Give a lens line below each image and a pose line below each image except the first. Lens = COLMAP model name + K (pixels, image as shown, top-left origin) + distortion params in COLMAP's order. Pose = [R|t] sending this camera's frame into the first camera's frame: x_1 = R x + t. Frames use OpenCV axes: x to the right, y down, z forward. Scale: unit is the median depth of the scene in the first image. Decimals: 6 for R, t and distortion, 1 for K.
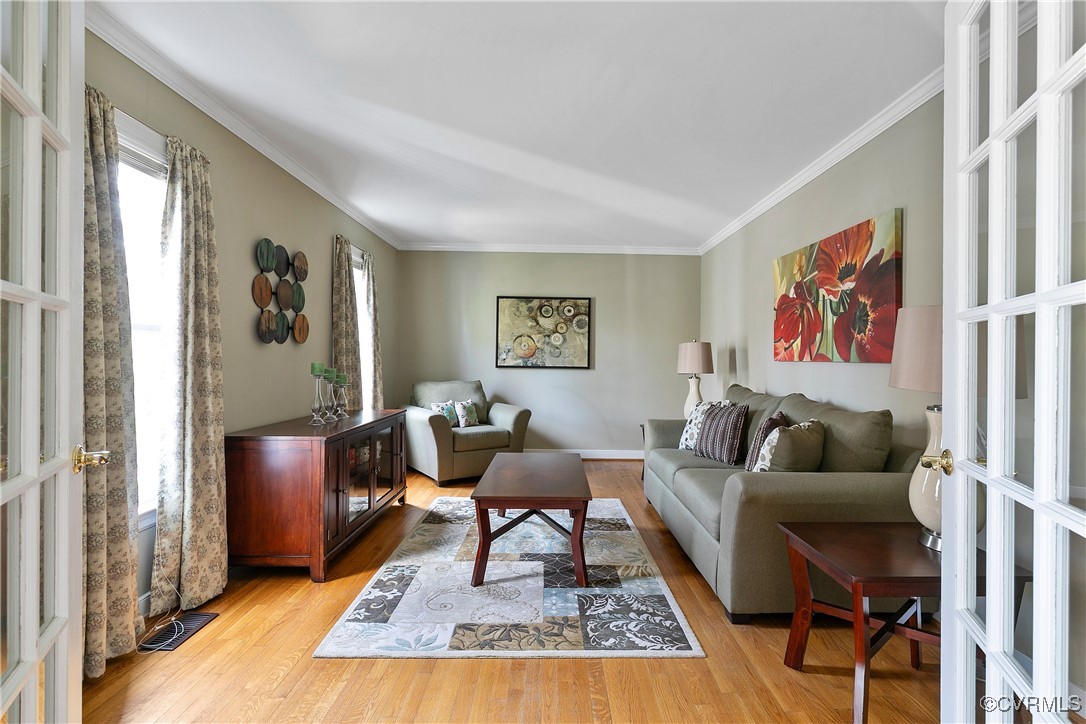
lens RADIAL K [[538.4, 0, 544.4], [0, 538.4, 357.6], [0, 0, 1]] dist [-0.000063, 0.000015]
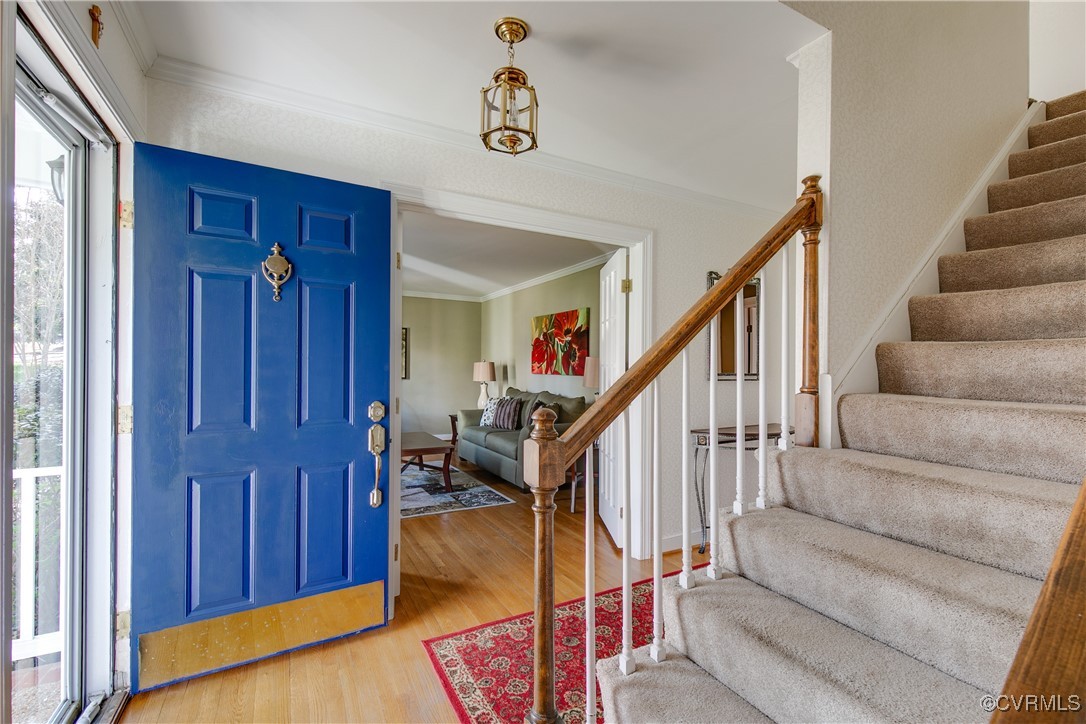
lens RADIAL K [[499.4, 0, 543.3], [0, 499.4, 363.9], [0, 0, 1]] dist [0.000230, 0.000012]
pose [[0.891050, 0.000610, 0.453904, -0.376179], [0.000552, 0.999997, -0.002426, -0.028731], [-0.453905, 0.002412, 0.891047, -0.640532]]
